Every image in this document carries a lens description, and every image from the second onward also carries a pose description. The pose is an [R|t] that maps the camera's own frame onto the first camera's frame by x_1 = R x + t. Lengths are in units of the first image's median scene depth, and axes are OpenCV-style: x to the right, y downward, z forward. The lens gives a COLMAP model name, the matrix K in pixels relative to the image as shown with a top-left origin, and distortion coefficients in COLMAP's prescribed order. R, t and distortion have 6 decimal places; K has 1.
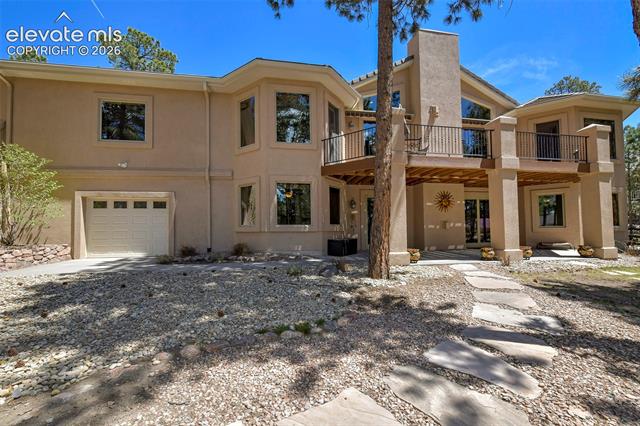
lens RADIAL K [[263.7, 0, 320.0], [0, 263.7, 213.0], [0, 0, 1]] dist [0.002217, 0.000310]
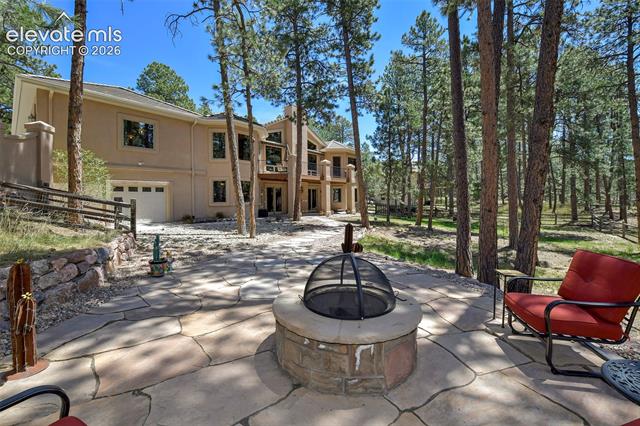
lens RADIAL K [[281.2, 0, 320.0], [0, 281.2, 213.0], [0, 0, 1]] dist [-0.000065, -0.000007]
pose [[0.760814, -0.027450, 0.648389, -1.015399], [-0.023241, 0.997312, 0.069493, -0.032181], [-0.648553, -0.067941, 0.758131, -0.940596]]
